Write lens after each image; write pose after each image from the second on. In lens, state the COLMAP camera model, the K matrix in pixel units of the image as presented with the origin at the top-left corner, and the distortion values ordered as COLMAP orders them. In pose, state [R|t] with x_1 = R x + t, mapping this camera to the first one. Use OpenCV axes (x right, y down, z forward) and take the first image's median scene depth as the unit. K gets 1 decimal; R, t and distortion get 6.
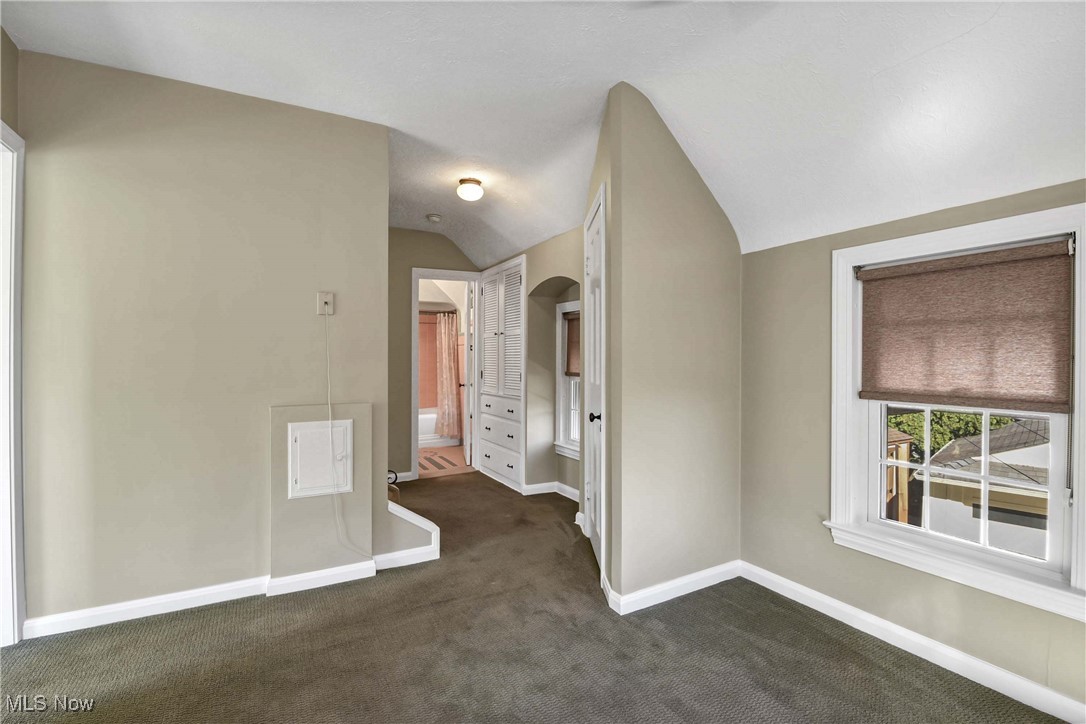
lens RADIAL K [[505.5, 0, 534.5], [0, 505.5, 363.9], [0, 0, 1]] dist [-0.000769, -0.010839]
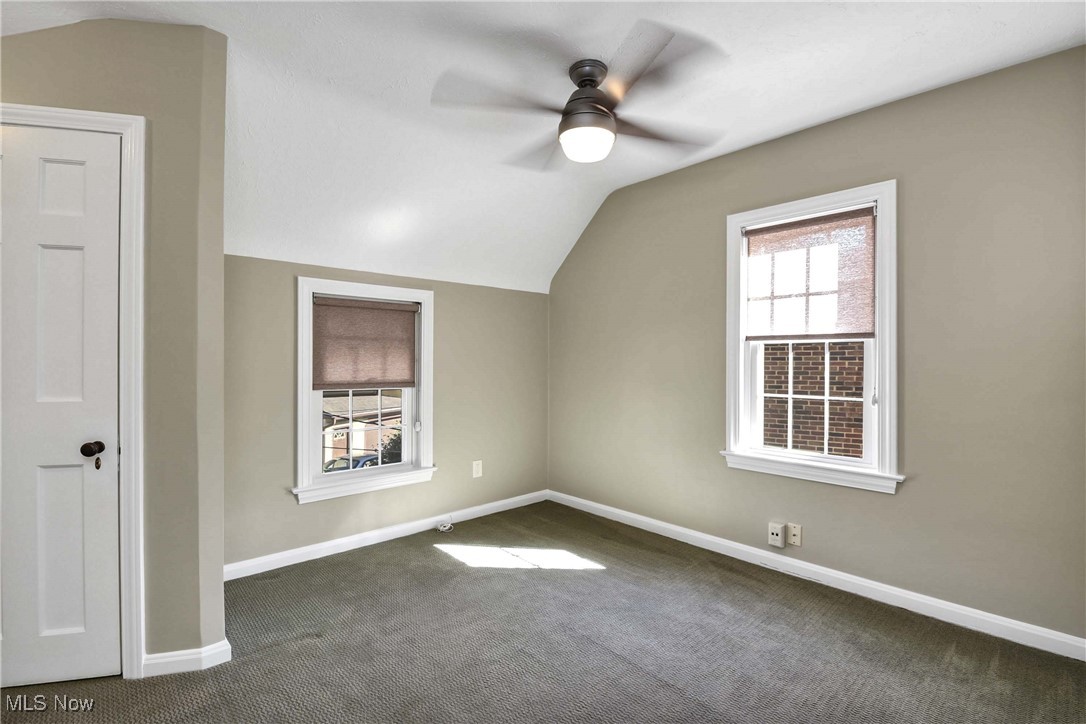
lens RADIAL K [[505.5, 0, 539.5], [0, 505.5, 360.1], [0, 0, 1]] dist [-0.000769, -0.010839]
pose [[-0.239053, -0.006771, 0.970983, -0.920481], [0.003271, 0.999964, 0.007779, -0.023225], [-0.971001, 0.005035, -0.239022, 0.815271]]
